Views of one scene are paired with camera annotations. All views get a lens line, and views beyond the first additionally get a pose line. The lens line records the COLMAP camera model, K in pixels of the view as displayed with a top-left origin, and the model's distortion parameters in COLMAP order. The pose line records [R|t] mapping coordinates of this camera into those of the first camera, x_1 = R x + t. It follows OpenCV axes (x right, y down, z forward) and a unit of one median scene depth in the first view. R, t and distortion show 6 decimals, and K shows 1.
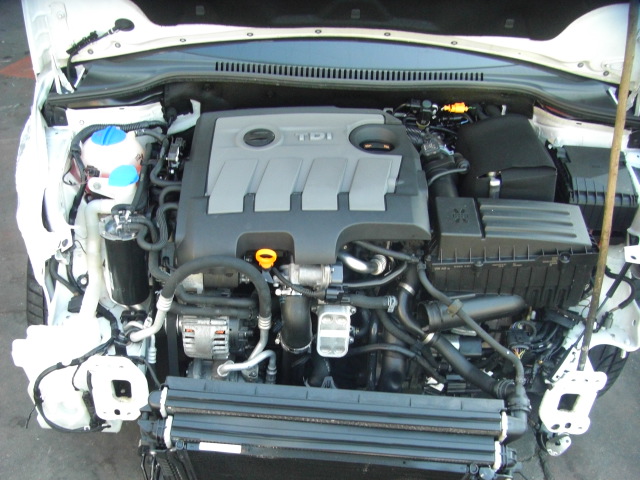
lens RADIAL K [[710.3, 0, 318.7], [0, 710.3, 244.0], [0, 0, 1]] dist [-0.141739, 0.000000]
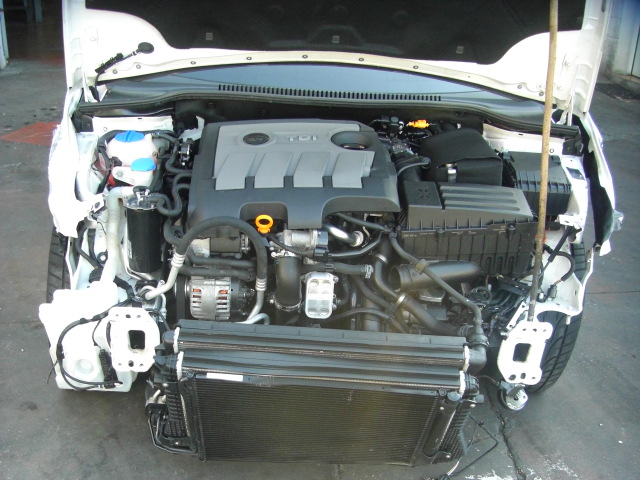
lens RADIAL K [[710.3, 0, 318.5], [0, 710.3, 260.3], [0, 0, 1]] dist [-0.141739, 0.000000]
pose [[0.999013, 0.000025, 0.044412, -0.032682], [0.006397, 0.989491, -0.144452, 0.234917], [-0.043949, 0.144594, 0.988515, -0.167738]]
